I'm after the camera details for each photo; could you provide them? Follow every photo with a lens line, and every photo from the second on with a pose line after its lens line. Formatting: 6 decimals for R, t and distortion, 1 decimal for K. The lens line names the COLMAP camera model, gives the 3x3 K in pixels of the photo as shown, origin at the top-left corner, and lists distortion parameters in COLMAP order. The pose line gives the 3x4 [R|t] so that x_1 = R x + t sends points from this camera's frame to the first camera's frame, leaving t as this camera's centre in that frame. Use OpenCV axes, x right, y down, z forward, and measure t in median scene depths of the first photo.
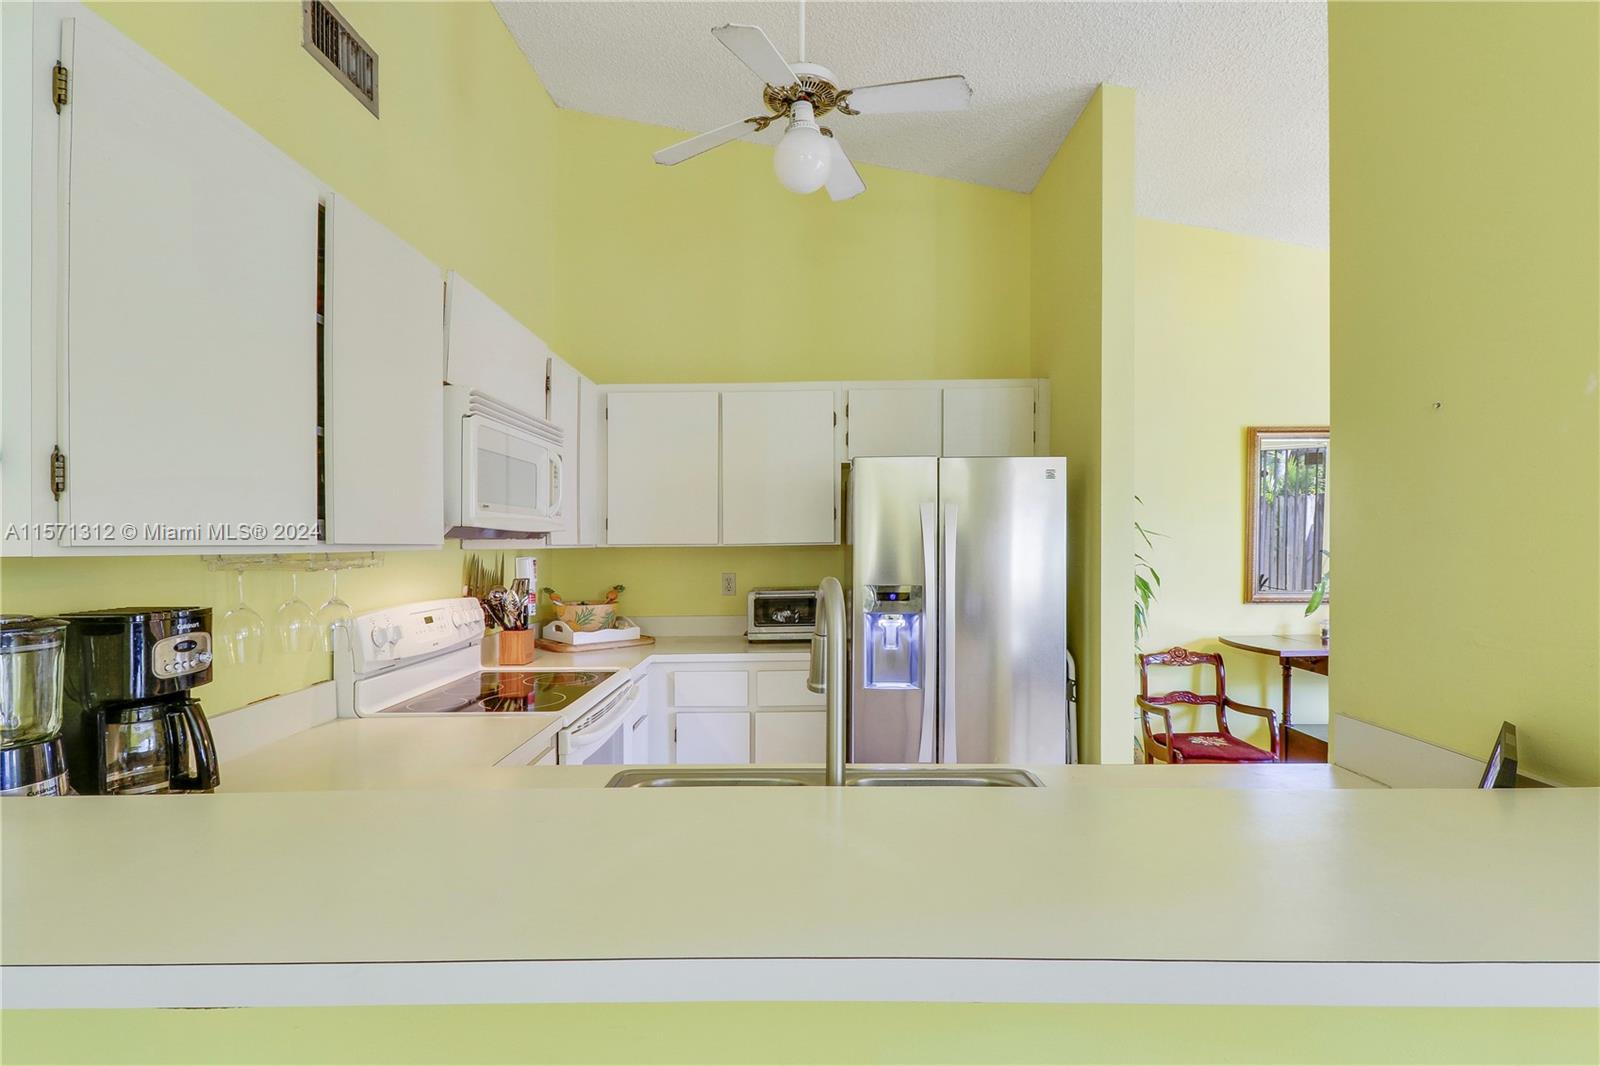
lens RADIAL K [[759.6, 0, 781.1], [0, 759.6, 537.0], [0, 0, 1]] dist [0.009624, -0.015110]
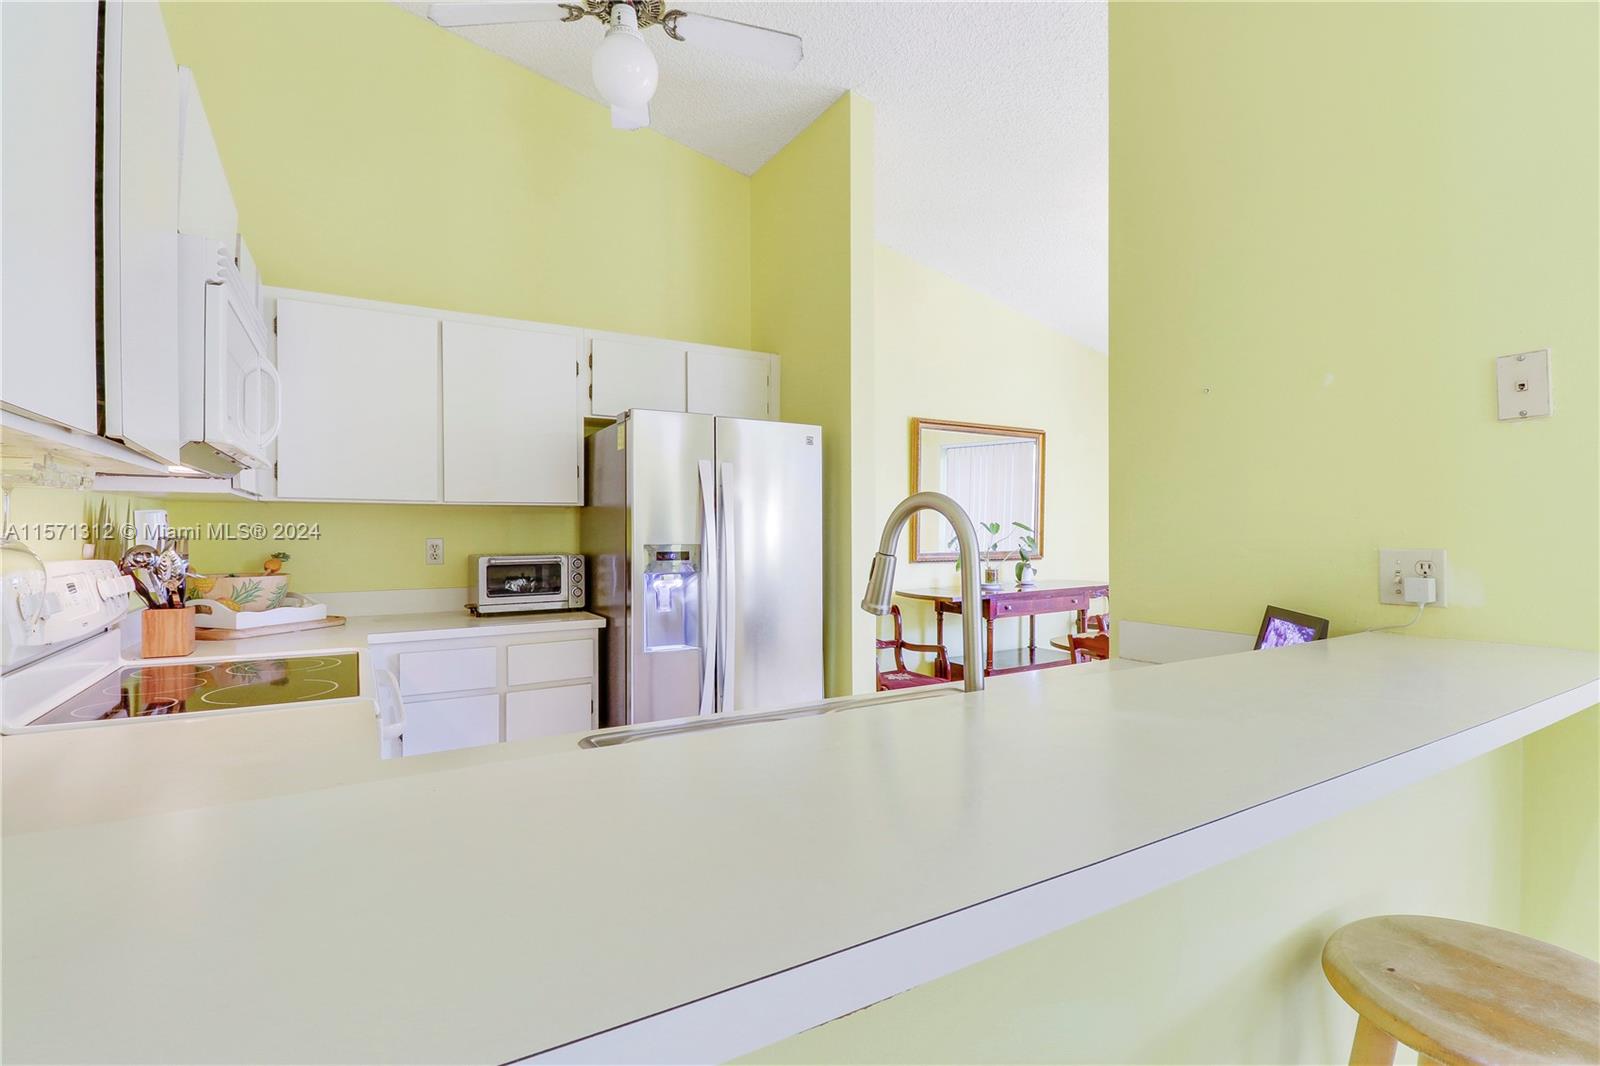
lens RADIAL K [[759.6, 0, 799.5], [0, 759.6, 538.9], [0, 0, 1]] dist [0.009624, -0.015110]
pose [[0.844837, 0.002146, 0.535020, -0.199853], [-0.012454, 0.999800, 0.015655, 0.033687], [-0.534879, -0.019889, 0.844694, 0.077913]]
